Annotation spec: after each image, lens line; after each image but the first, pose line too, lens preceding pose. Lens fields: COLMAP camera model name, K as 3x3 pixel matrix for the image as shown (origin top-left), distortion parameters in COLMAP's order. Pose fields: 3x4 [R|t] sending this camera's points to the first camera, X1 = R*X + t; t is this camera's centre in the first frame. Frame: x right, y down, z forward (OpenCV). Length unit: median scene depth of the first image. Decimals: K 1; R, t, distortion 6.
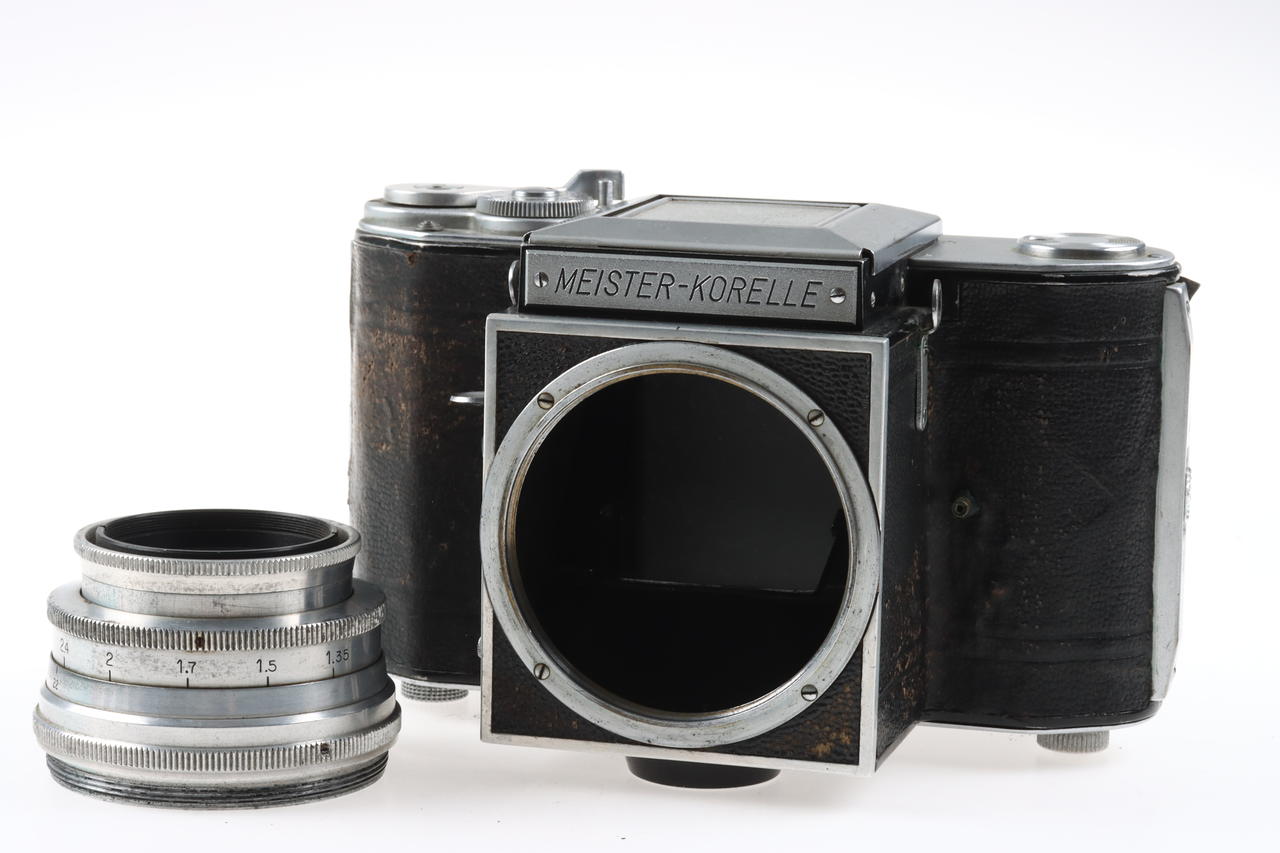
lens RADIAL K [[4004.8, 0, 640.0], [0, 4004.8, 426.5], [0, 0, 1]] dist [0.075497, -0.916763]
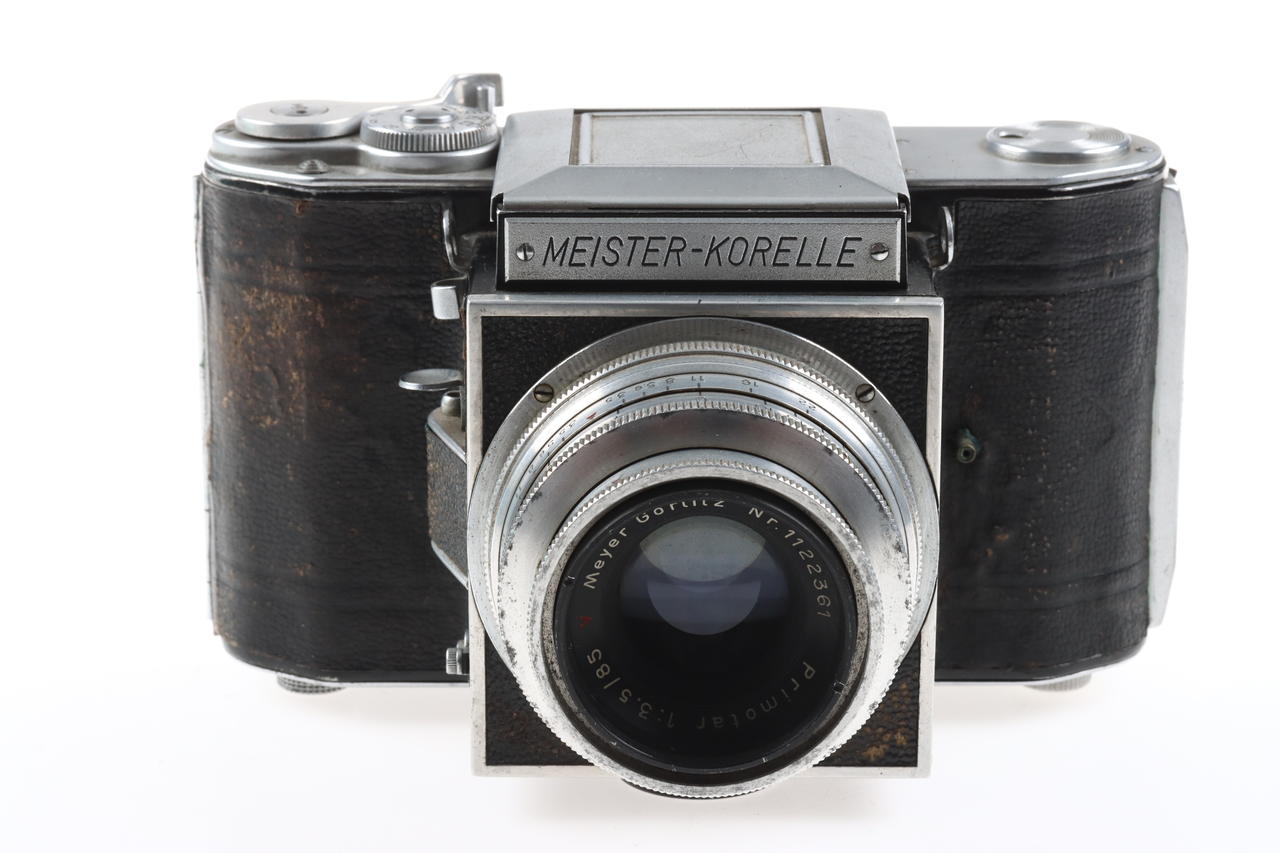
lens RADIAL K [[4004.8, 0, 640.0], [0, 4004.8, 426.5], [0, 0, 1]] dist [0.075497, -0.916763]
pose [[0.963689, -0.095714, 0.249285, -0.212314], [0.062148, 0.988310, 0.139213, -0.114277], [-0.259696, -0.118665, 0.958372, 0.162411]]
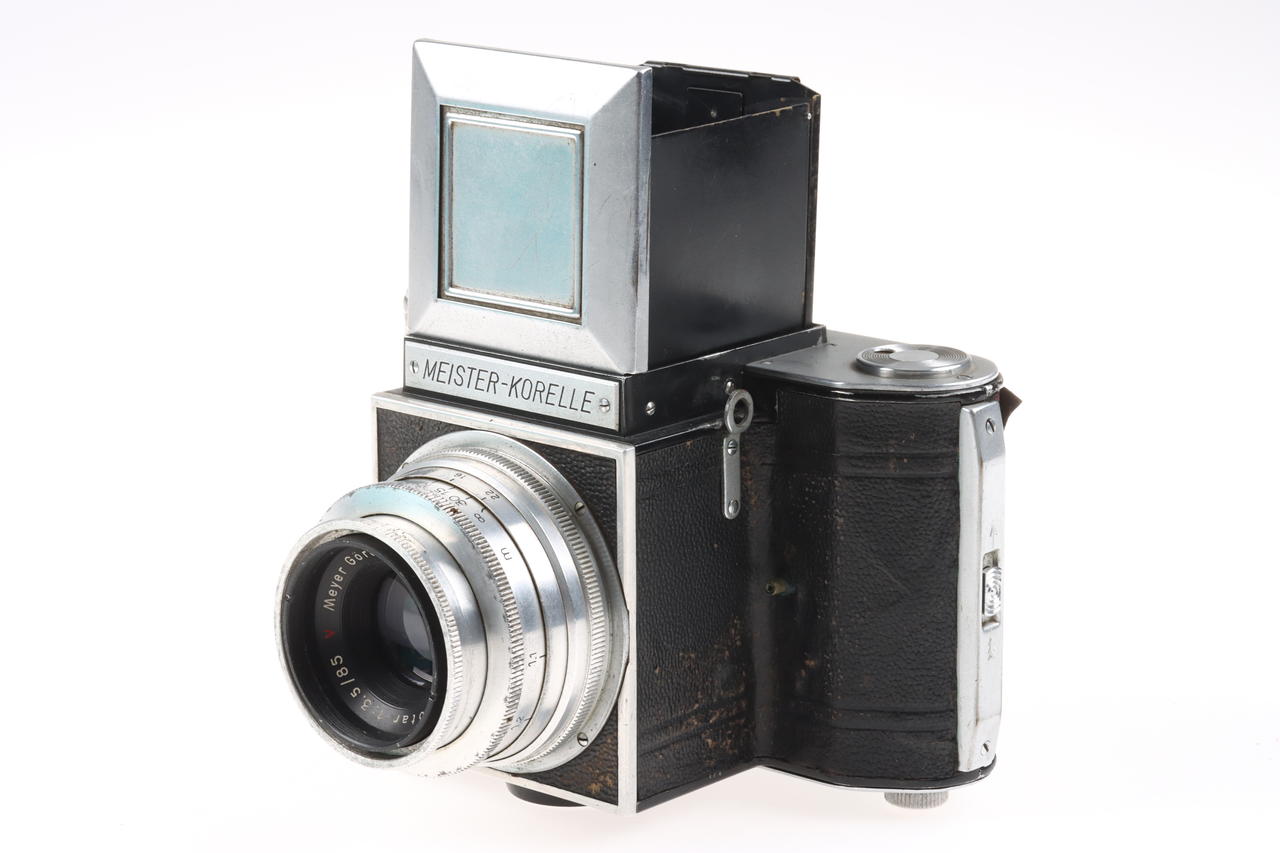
lens RADIAL K [[4004.8, 0, 640.0], [0, 4004.8, 426.5], [0, 0, 1]] dist [0.075497, -0.916763]
pose [[0.897287, 0.082075, -0.433751, 0.535091], [-0.050758, 0.995230, 0.083316, -0.117731], [0.438520, -0.052742, 0.897172, -0.033793]]
